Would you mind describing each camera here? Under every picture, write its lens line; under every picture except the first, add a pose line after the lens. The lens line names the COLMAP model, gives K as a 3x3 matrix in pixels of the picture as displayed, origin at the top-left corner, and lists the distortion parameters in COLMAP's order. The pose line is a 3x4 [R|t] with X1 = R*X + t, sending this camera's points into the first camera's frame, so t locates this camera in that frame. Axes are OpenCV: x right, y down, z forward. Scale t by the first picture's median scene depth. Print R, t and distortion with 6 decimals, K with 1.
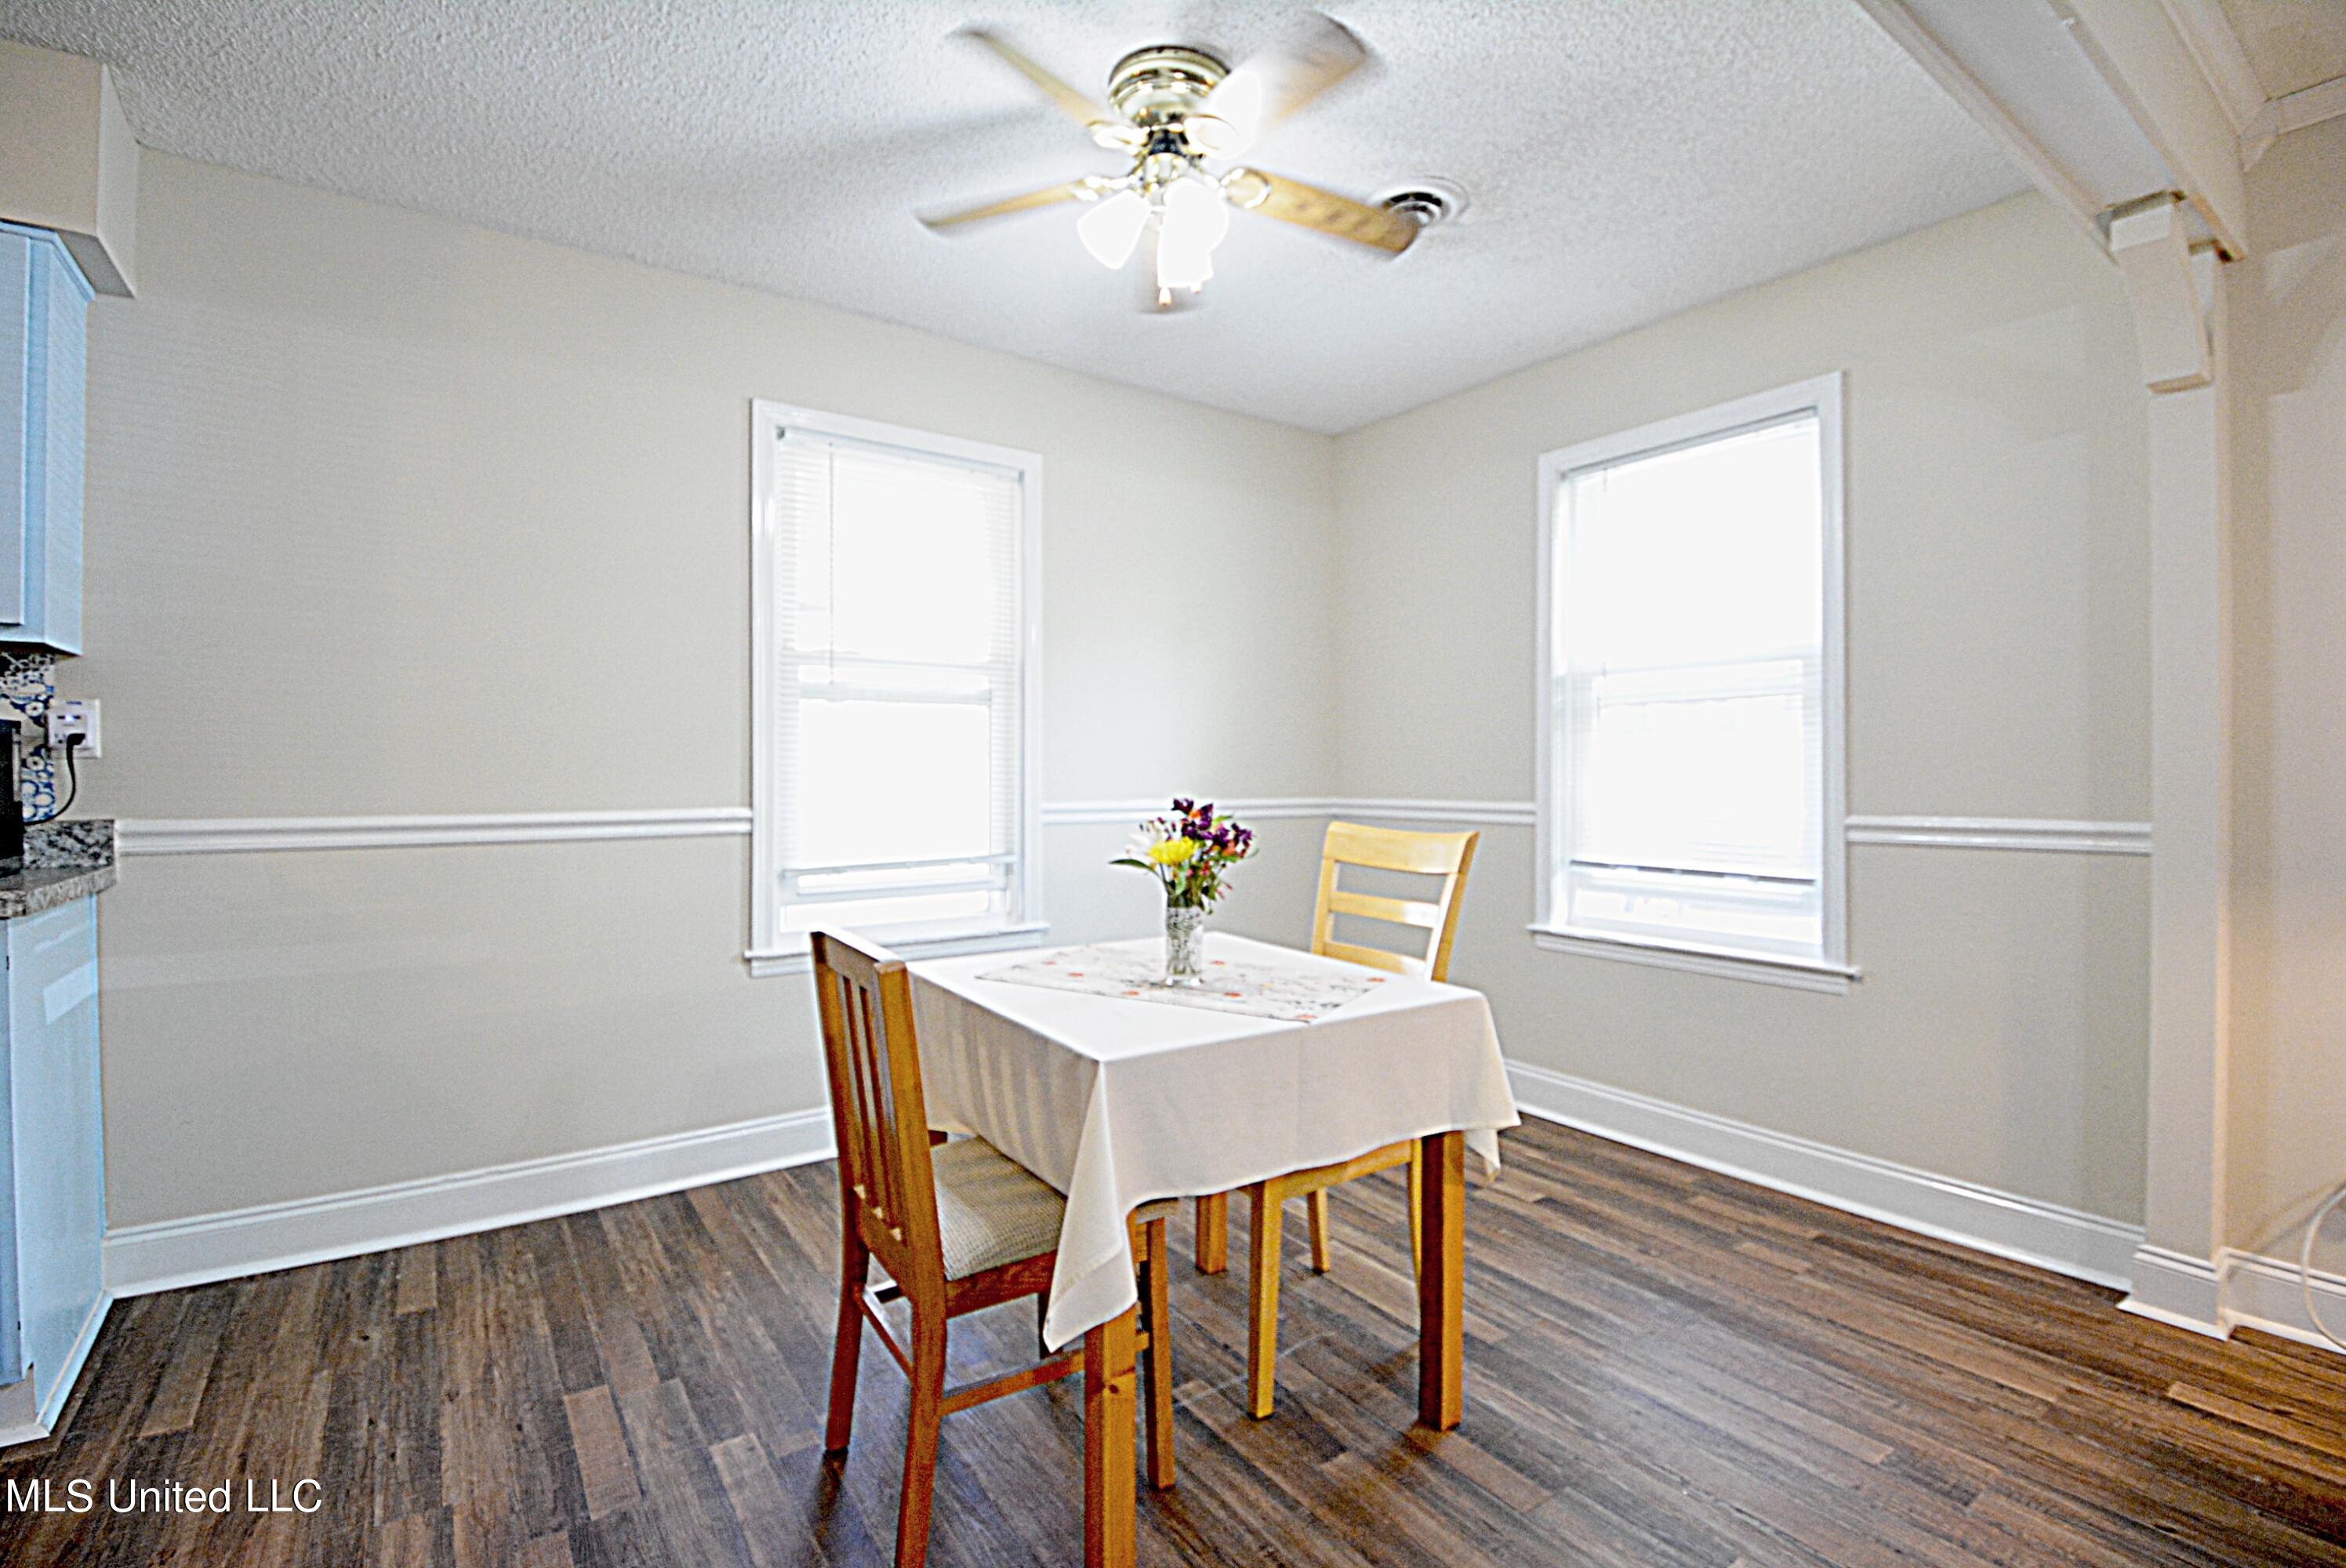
lens RADIAL K [[1065.8, 0, 1173.0], [0, 1065.8, 784.0], [0, 0, 1]] dist [0.000325, -0.020279]
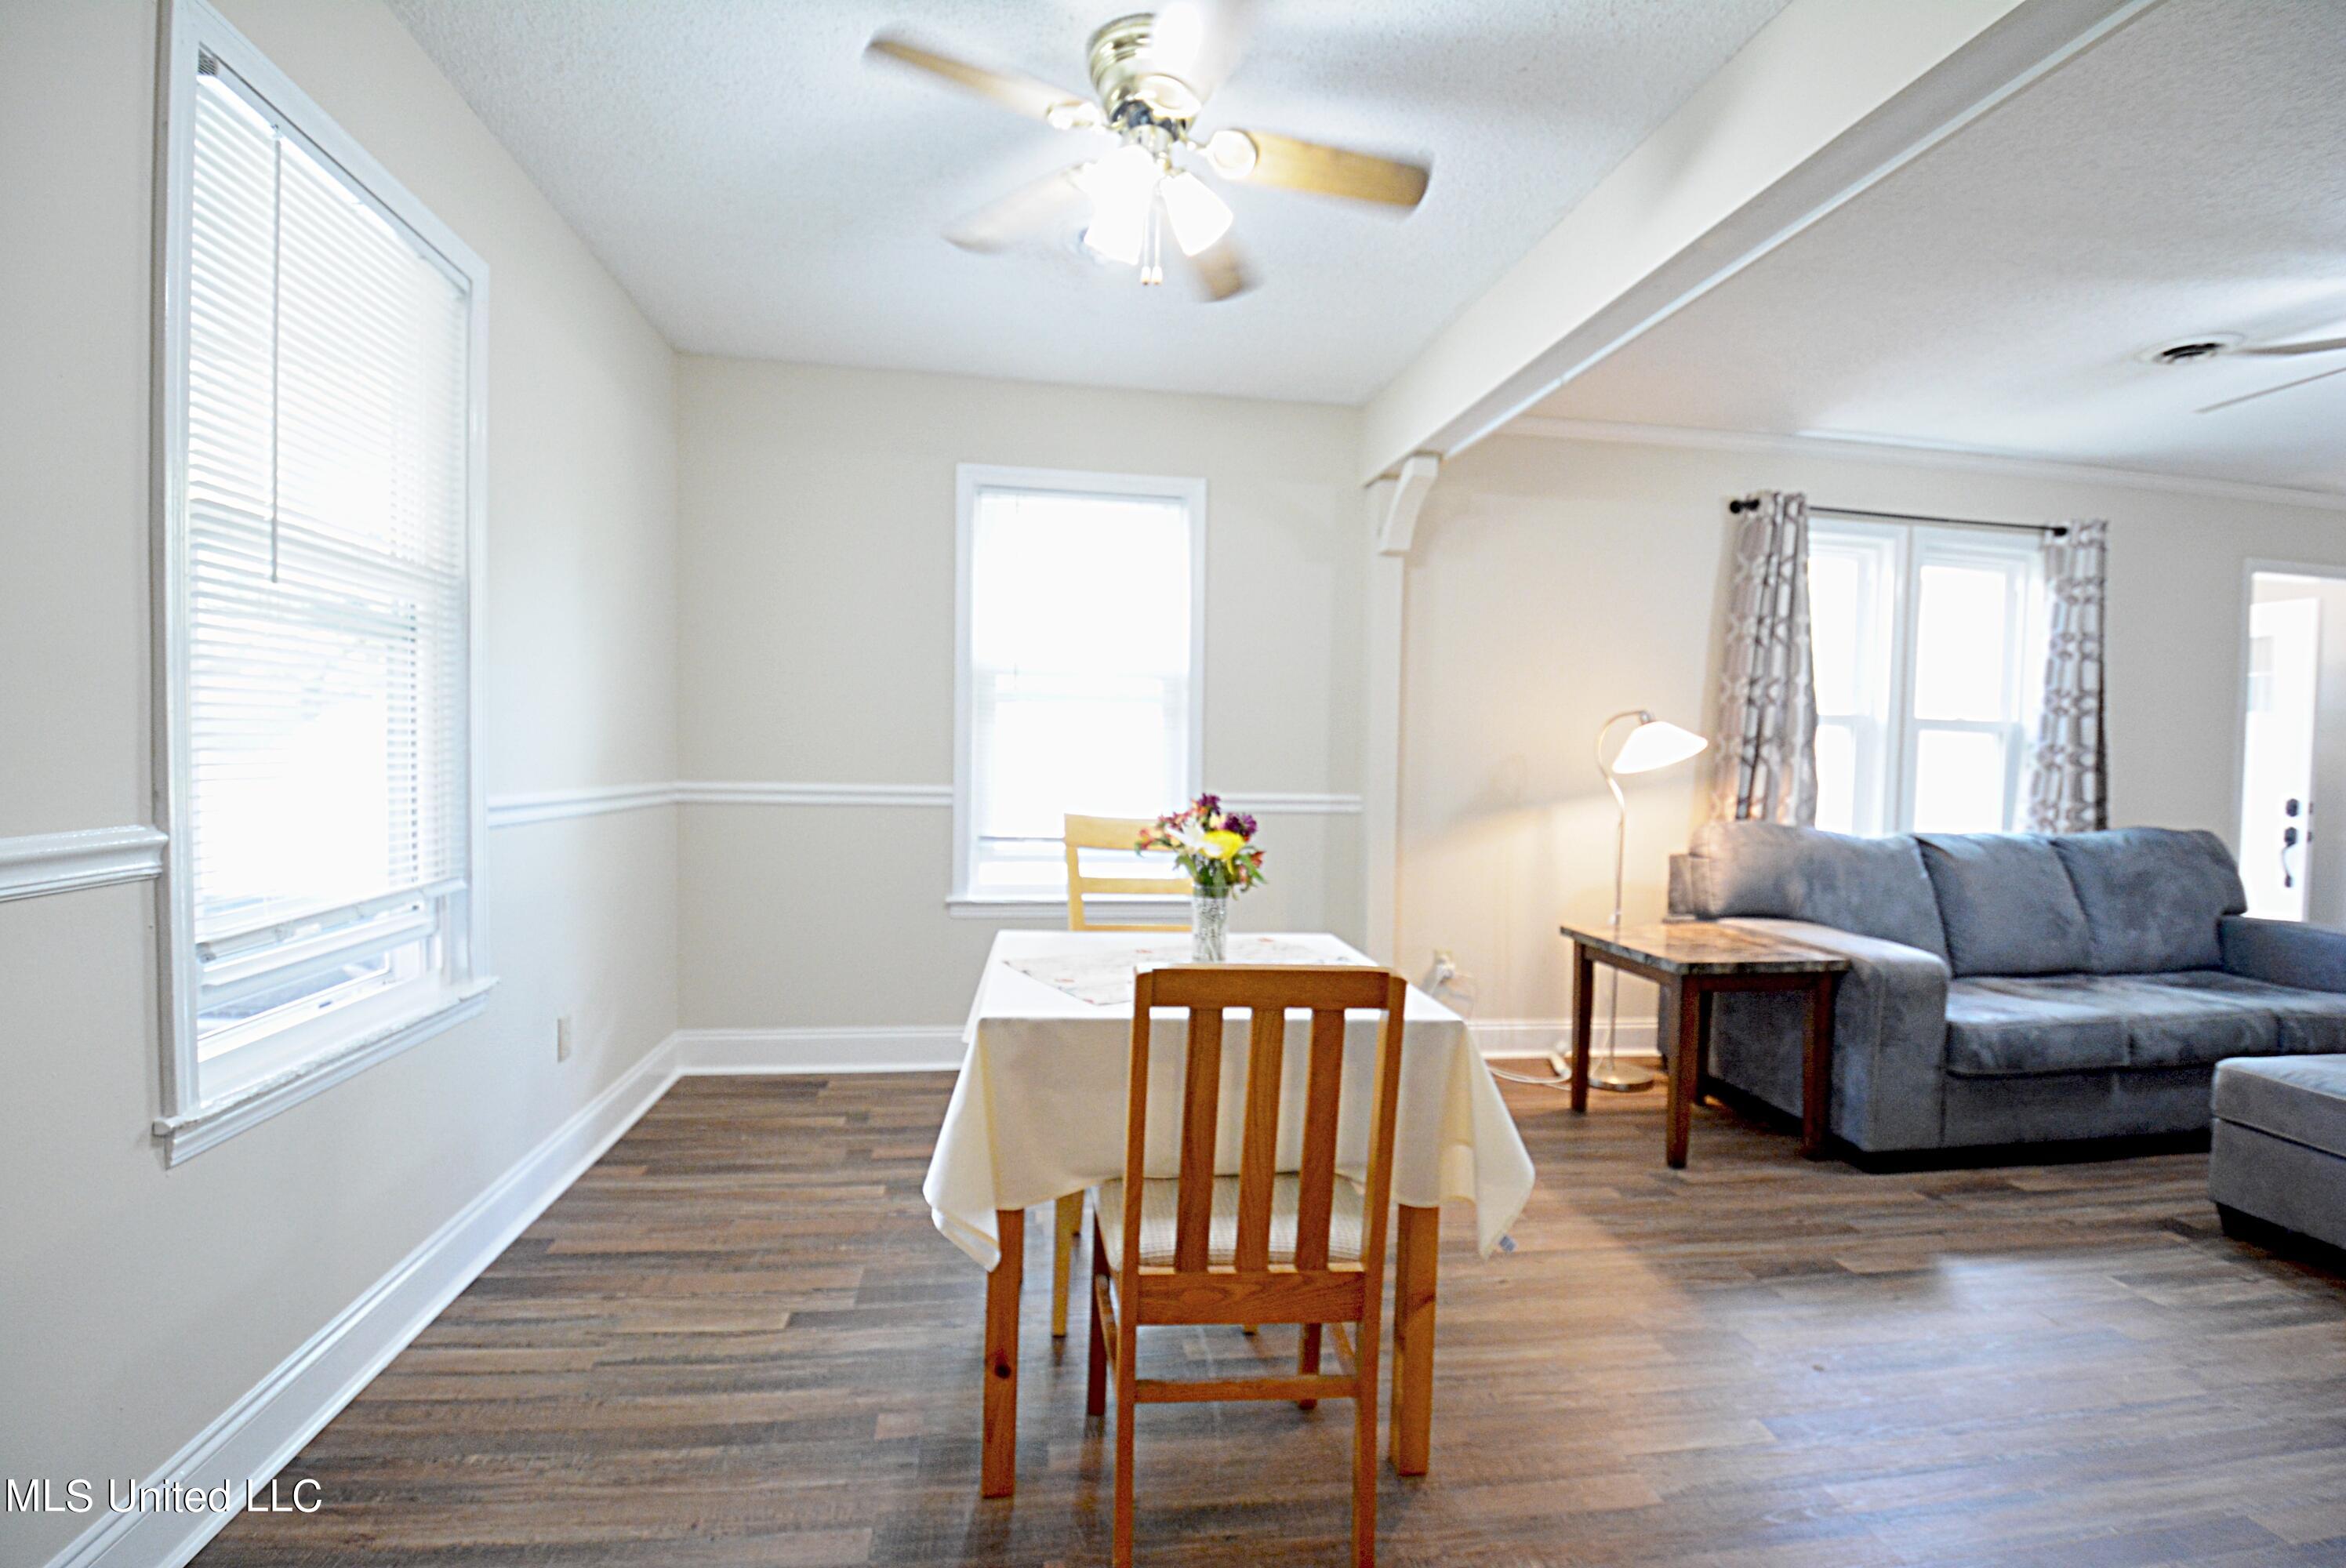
lens RADIAL K [[1120.4, 0, 1091.4], [0, 1120.4, 804.3], [0, 0, 1]] dist [-0.040328, -0.002188]
pose [[0.427477, -0.031079, 0.903492, -0.634052], [-0.013929, 0.999064, 0.040957, -0.012061], [-0.903919, -0.030093, 0.426644, 0.391890]]
